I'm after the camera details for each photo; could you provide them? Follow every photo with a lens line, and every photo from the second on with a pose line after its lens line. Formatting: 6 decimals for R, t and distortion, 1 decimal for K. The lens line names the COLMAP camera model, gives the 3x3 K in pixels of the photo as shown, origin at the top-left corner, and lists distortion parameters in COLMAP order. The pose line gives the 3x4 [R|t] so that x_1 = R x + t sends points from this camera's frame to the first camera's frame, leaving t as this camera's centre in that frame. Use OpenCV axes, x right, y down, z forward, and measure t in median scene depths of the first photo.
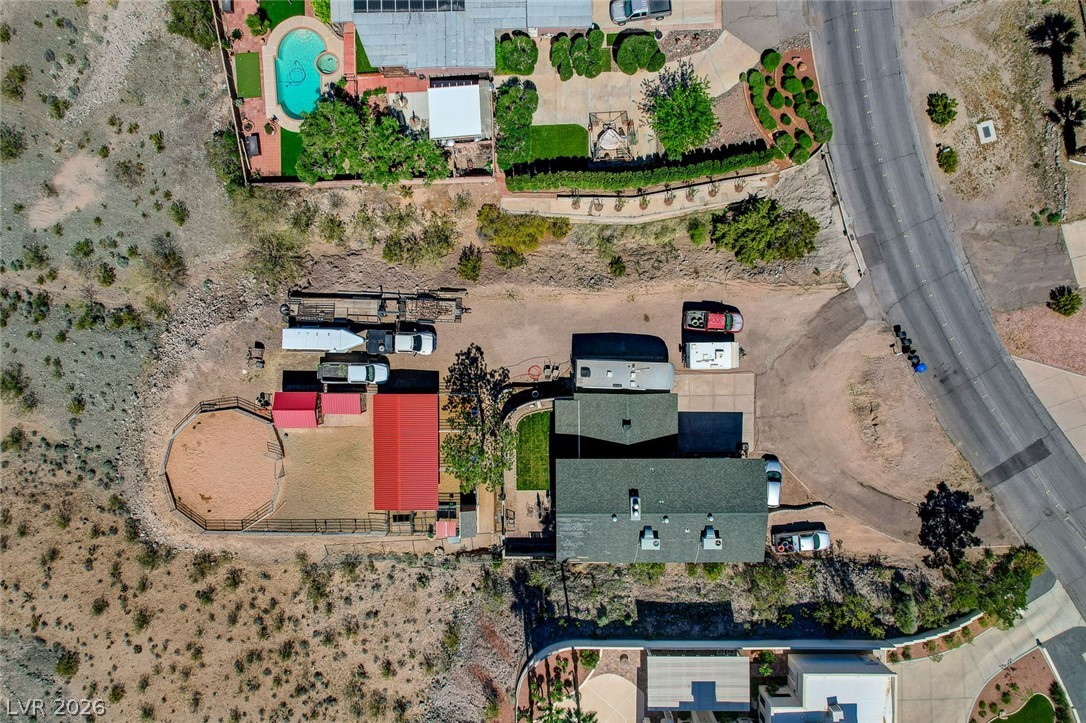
lens RADIAL K [[691.1, 0, 544.9], [0, 691.1, 359.6], [0, 0, 1]] dist [-0.048338, 0.069513]
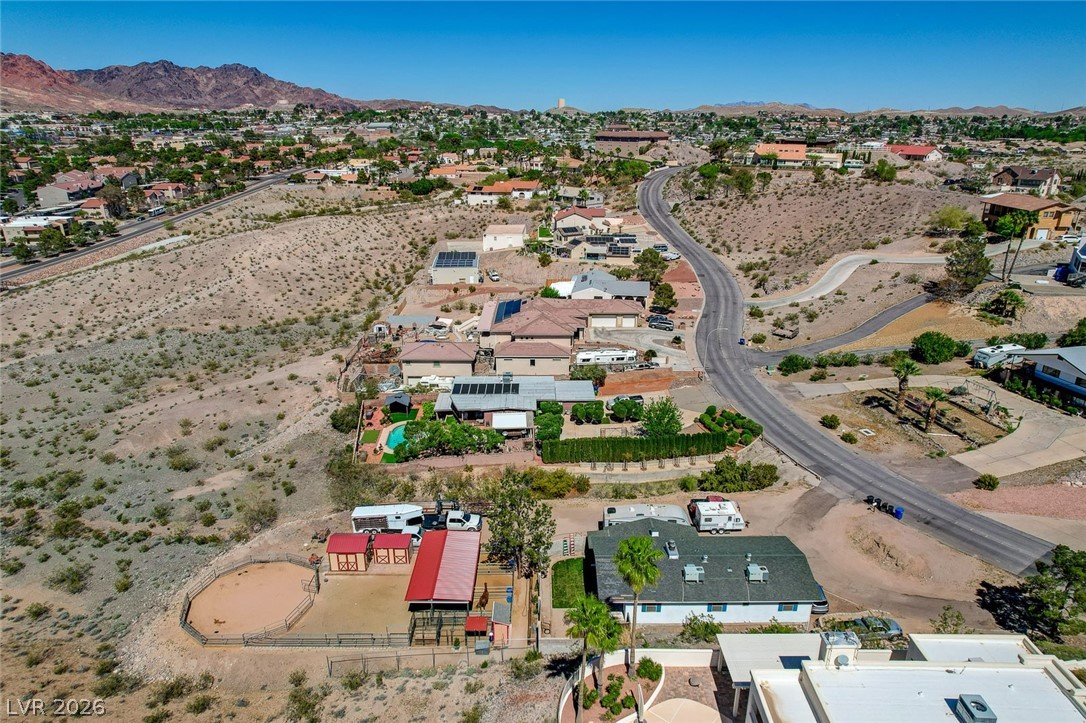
lens RADIAL K [[691.1, 0, 544.9], [0, 691.1, 359.6], [0, 0, 1]] dist [-0.048338, 0.069513]
pose [[0.999996, -0.002245, 0.001808, -0.053622], [0.002421, 0.313858, -0.949467, 1.009764], [0.001564, 0.949467, 0.313862, 0.379603]]
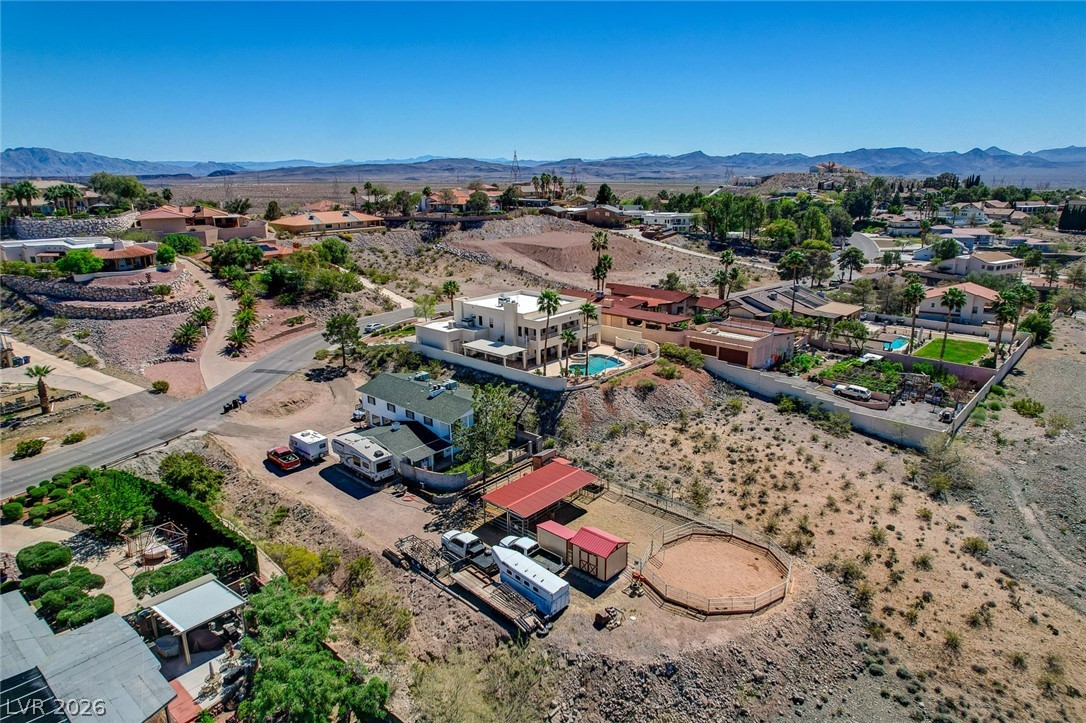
lens RADIAL K [[691.1, 0, 544.9], [0, 691.1, 359.6], [0, 0, 1]] dist [-0.048338, 0.069513]
pose [[-0.741413, -0.178858, 0.646773, -0.848035], [0.670602, -0.232643, 0.704394, -0.558389], [0.024481, 0.955974, 0.292427, 0.495506]]
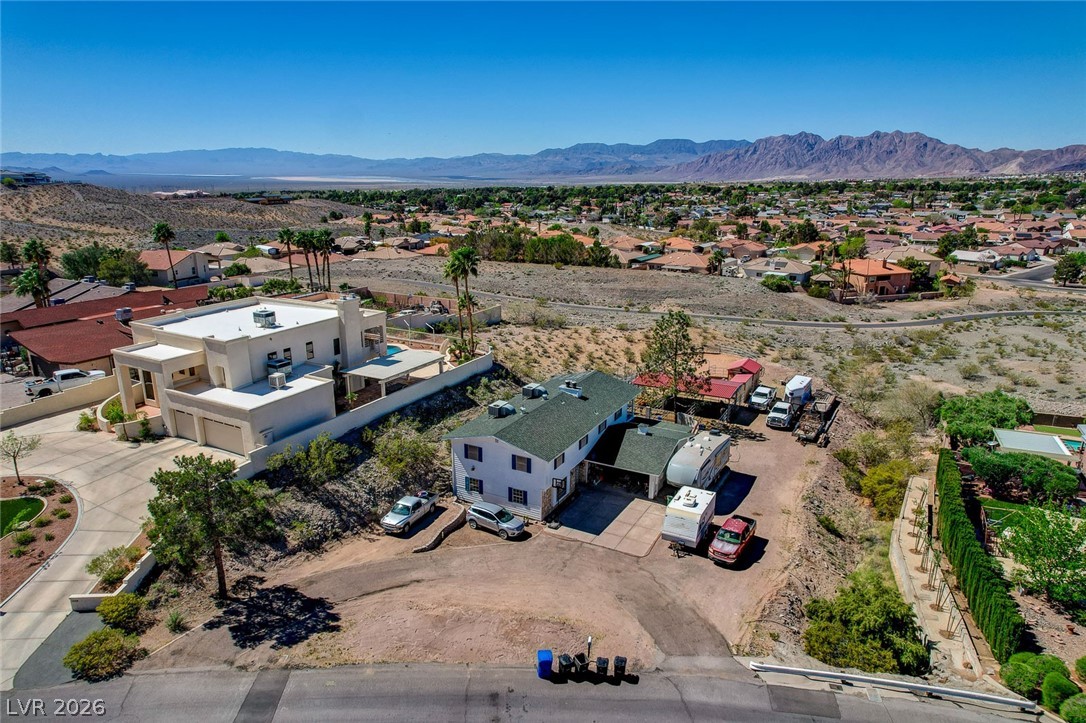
lens RADIAL K [[691.1, 0, 544.9], [0, 691.1, 359.6], [0, 0, 1]] dist [-0.048338, 0.069513]
pose [[-0.476552, 0.230587, -0.848368, 0.904754], [-0.878659, -0.157068, 0.450876, -0.176514], [-0.029285, 0.960291, 0.277458, 0.631504]]
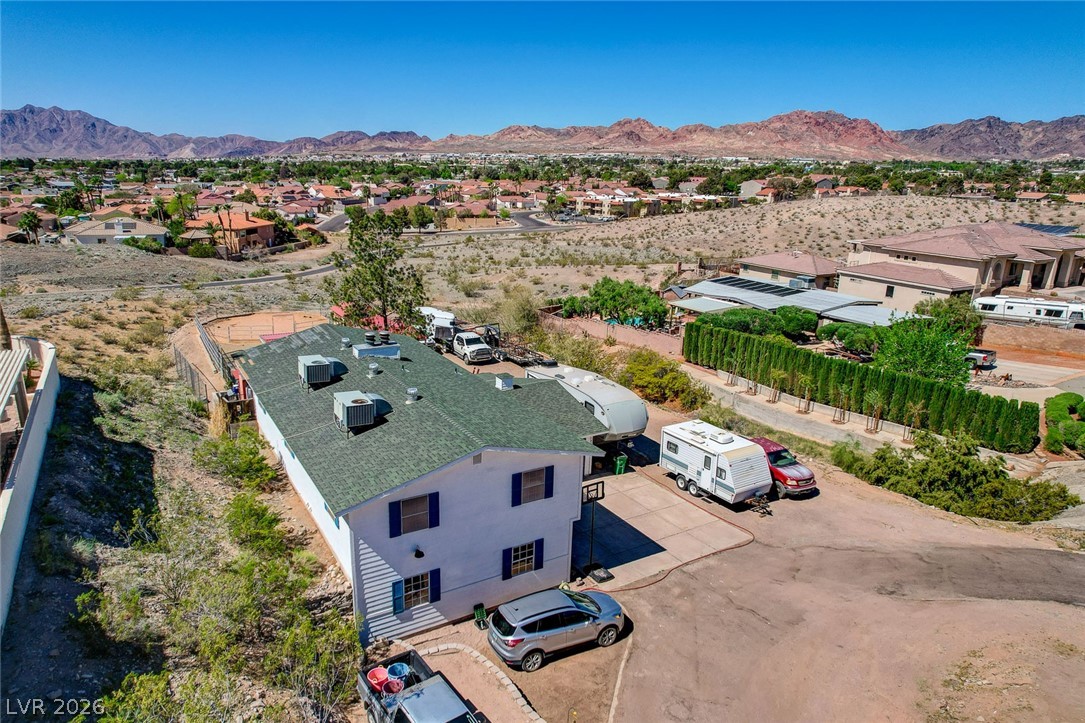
lens RADIAL K [[709.8, 0, 546.7], [0, 709.8, 359.6], [0, 0, 1]] dist [-0.058339, 0.077864]
pose [[0.517612, 0.237134, -0.822098, 0.578753], [-0.854363, 0.091265, -0.511601, 0.348151], [-0.046289, 0.967181, 0.249838, 0.803387]]
